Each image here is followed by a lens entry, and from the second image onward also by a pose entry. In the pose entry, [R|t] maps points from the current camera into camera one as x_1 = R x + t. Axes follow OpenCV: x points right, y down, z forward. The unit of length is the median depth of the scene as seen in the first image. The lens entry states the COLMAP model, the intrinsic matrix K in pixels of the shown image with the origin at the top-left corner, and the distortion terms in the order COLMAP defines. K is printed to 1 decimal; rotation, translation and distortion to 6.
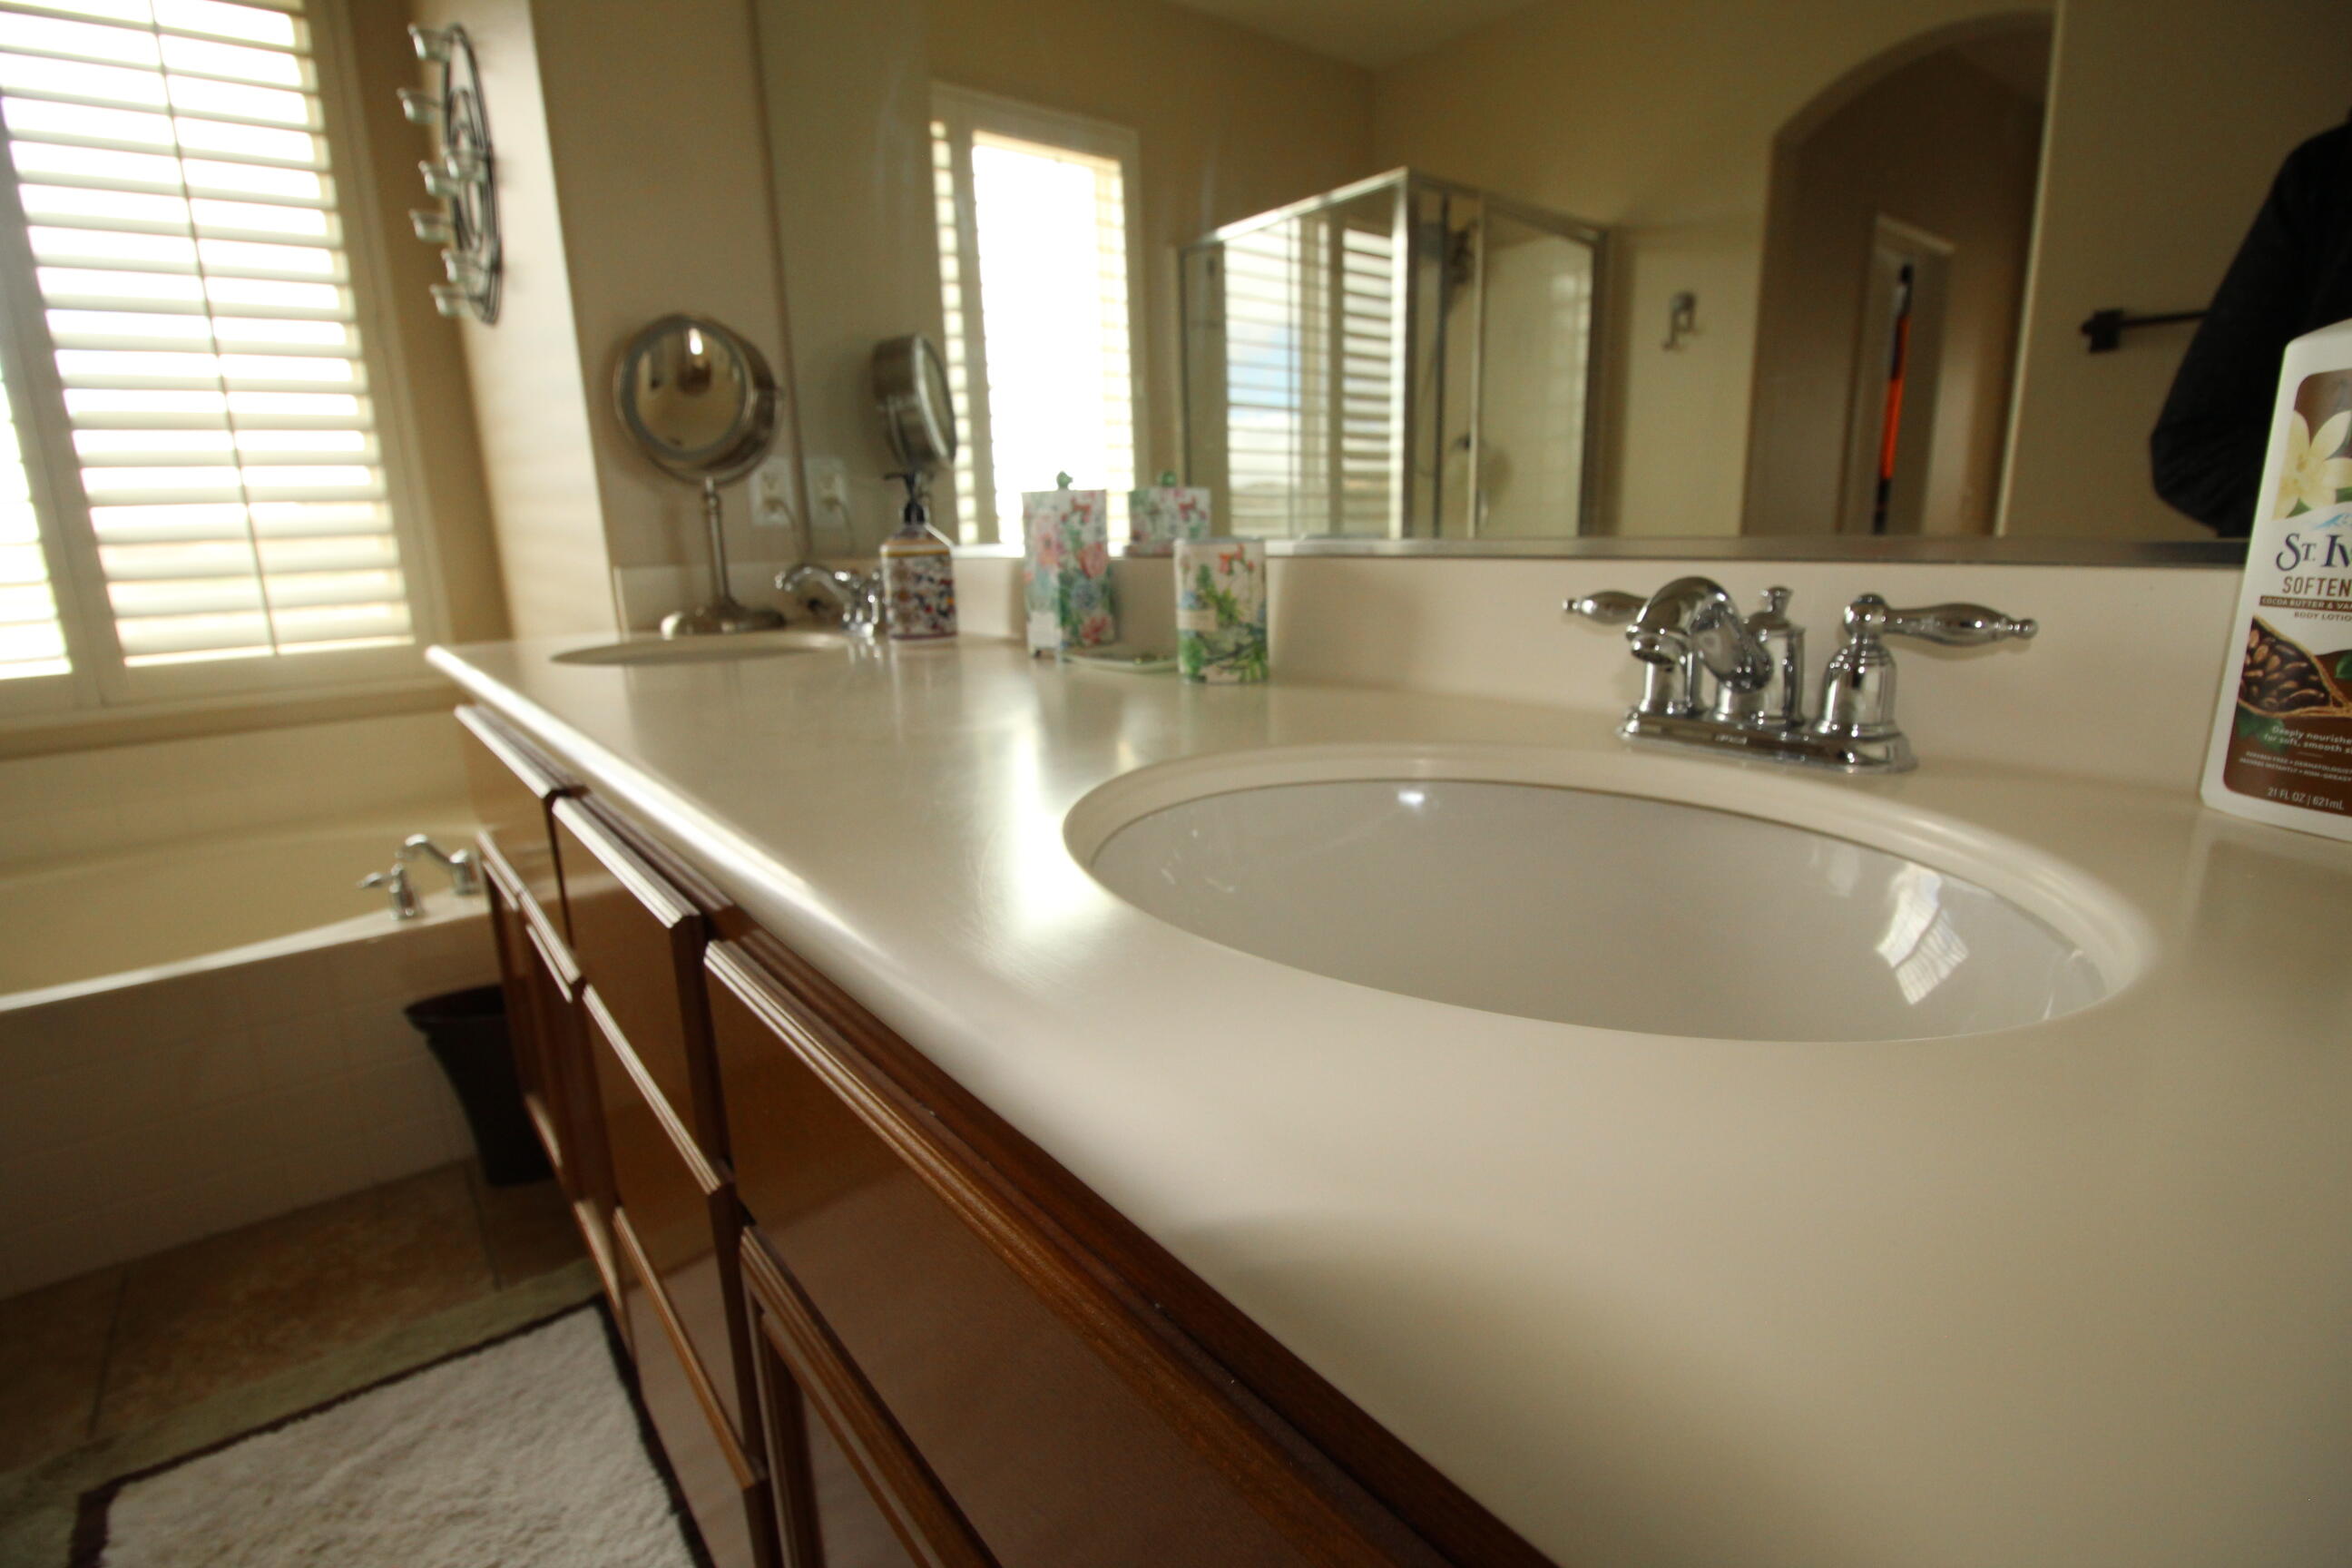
lens RADIAL K [[1133.3, 0, 1175.4], [0, 1133.3, 788.0], [0, 0, 1]] dist [-0.004898, -0.007354]
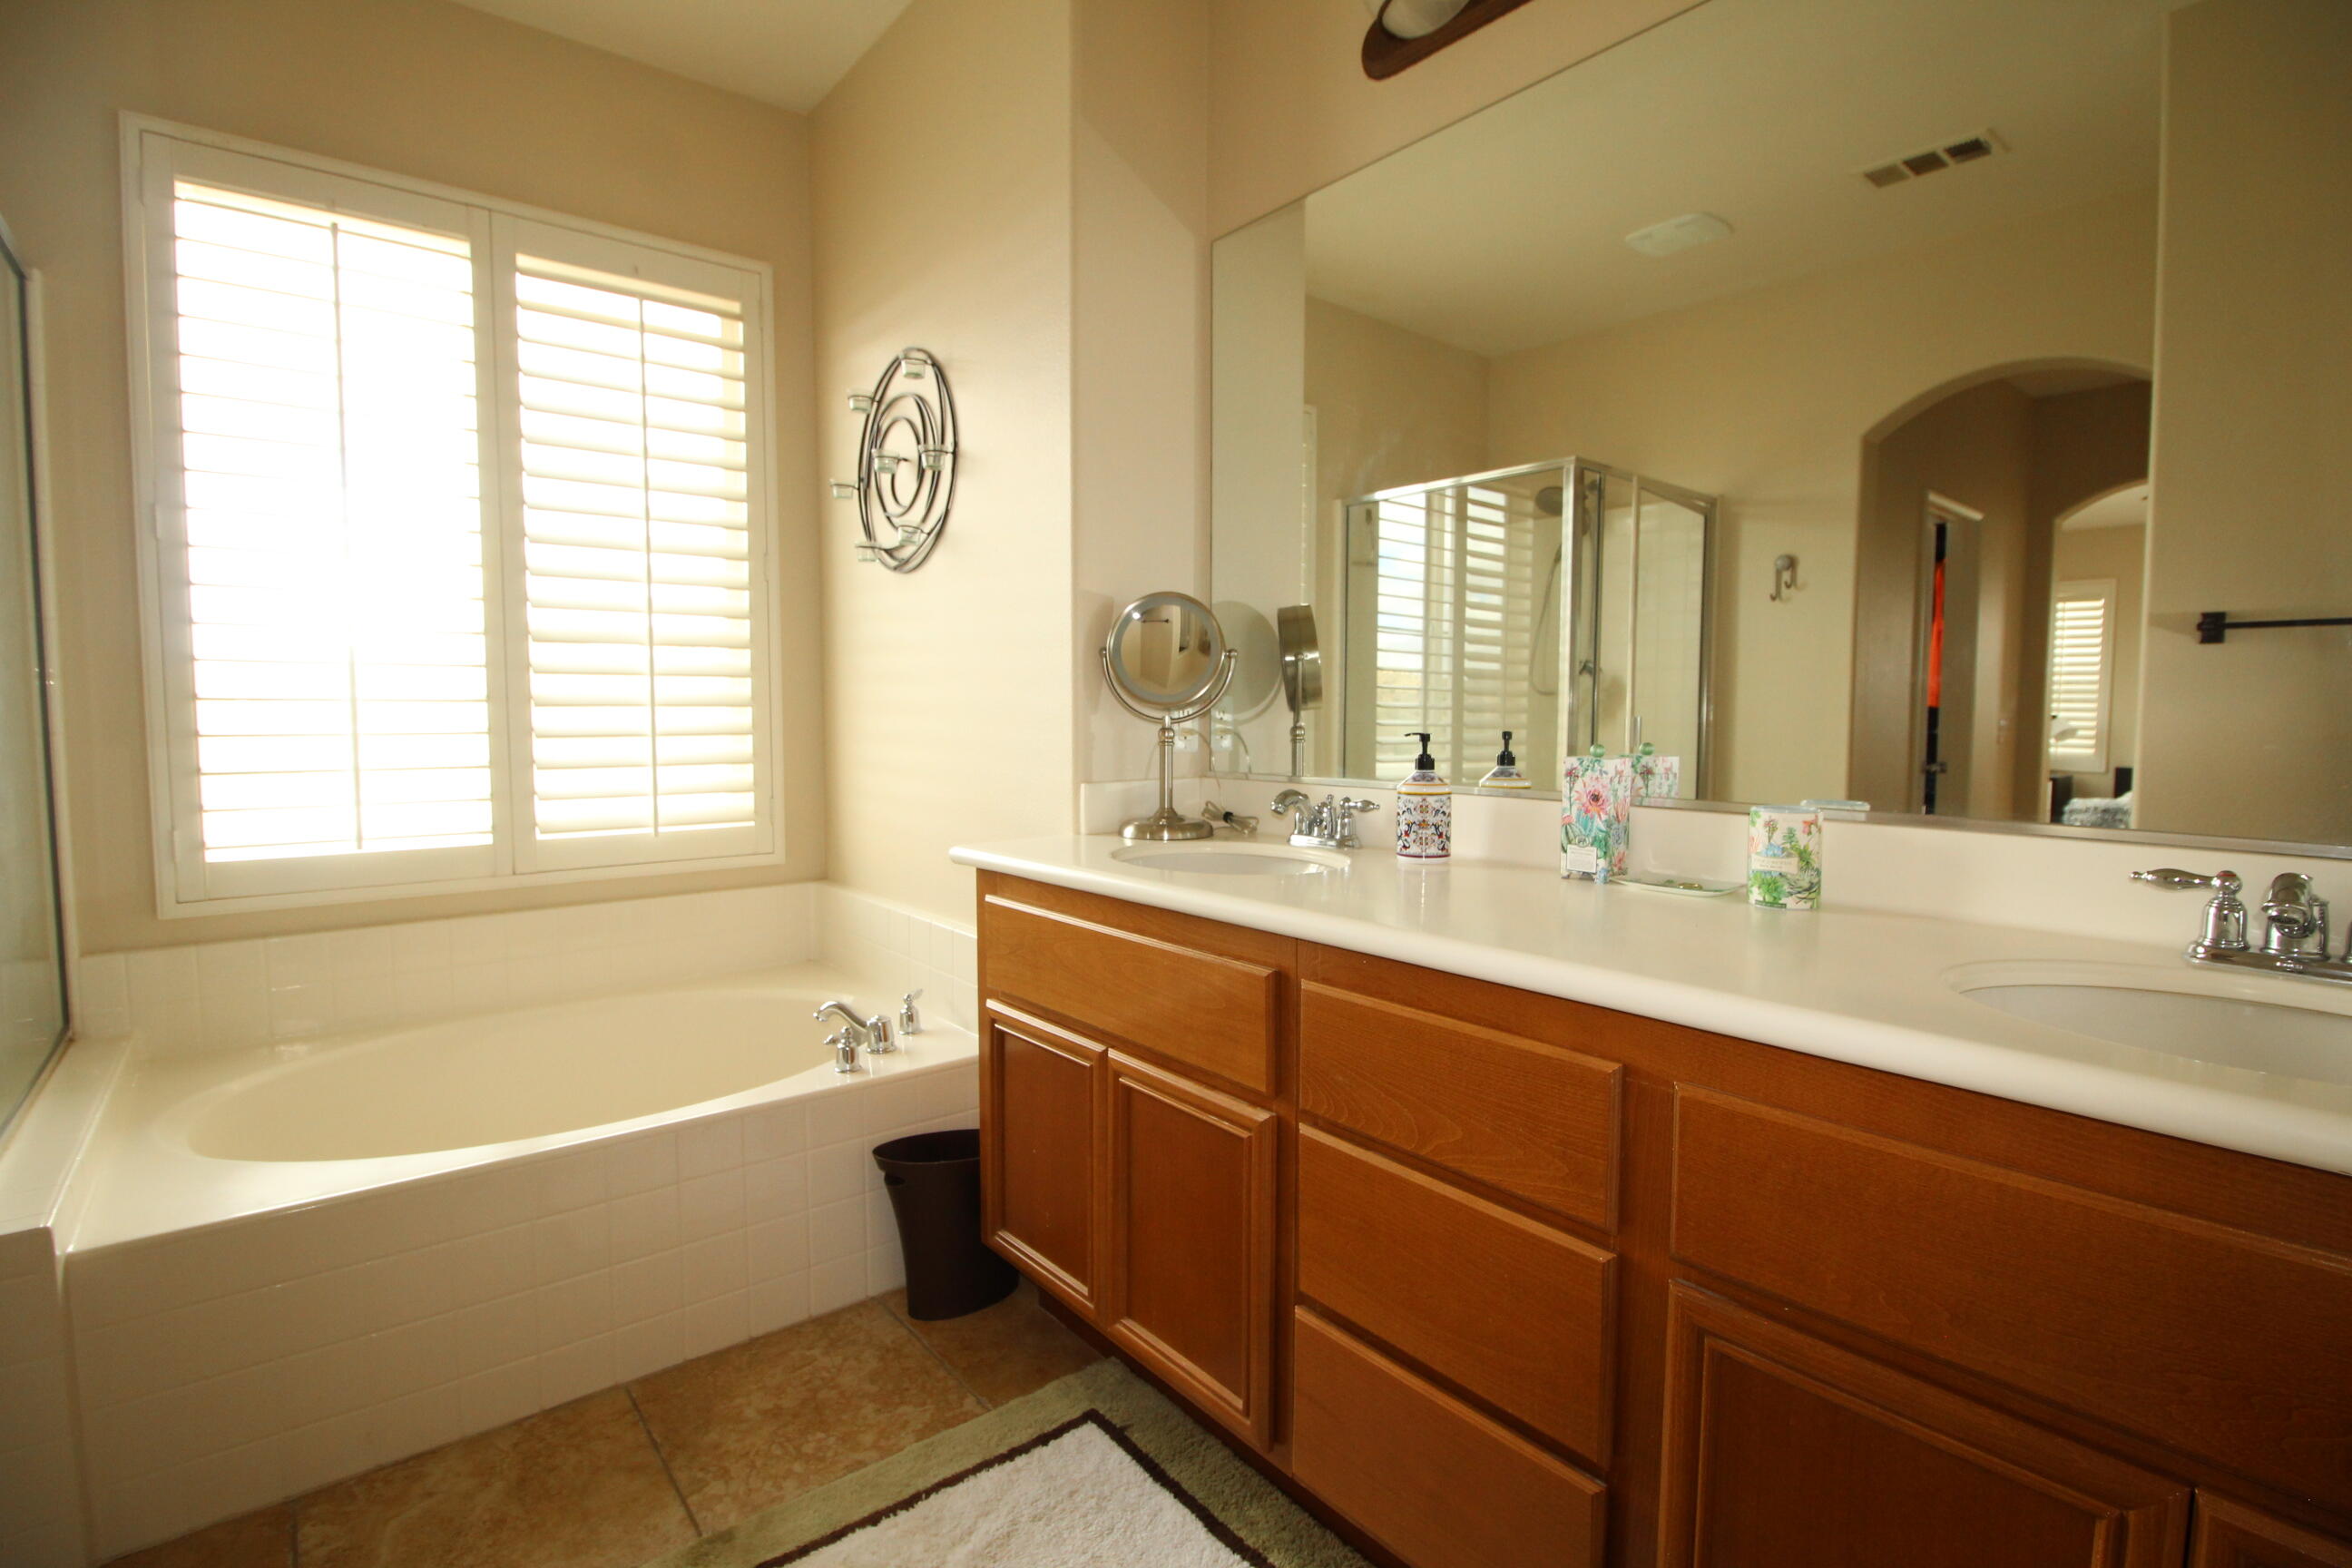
lens RADIAL K [[1133.3, 0, 1183.1], [0, 1133.3, 772.2], [0, 0, 1]] dist [-0.004898, -0.007354]
pose [[0.999285, 0.030475, 0.022375, -0.418524], [-0.026261, 0.985254, -0.169071, -0.000866], [-0.027198, 0.168362, 0.985350, -0.222115]]
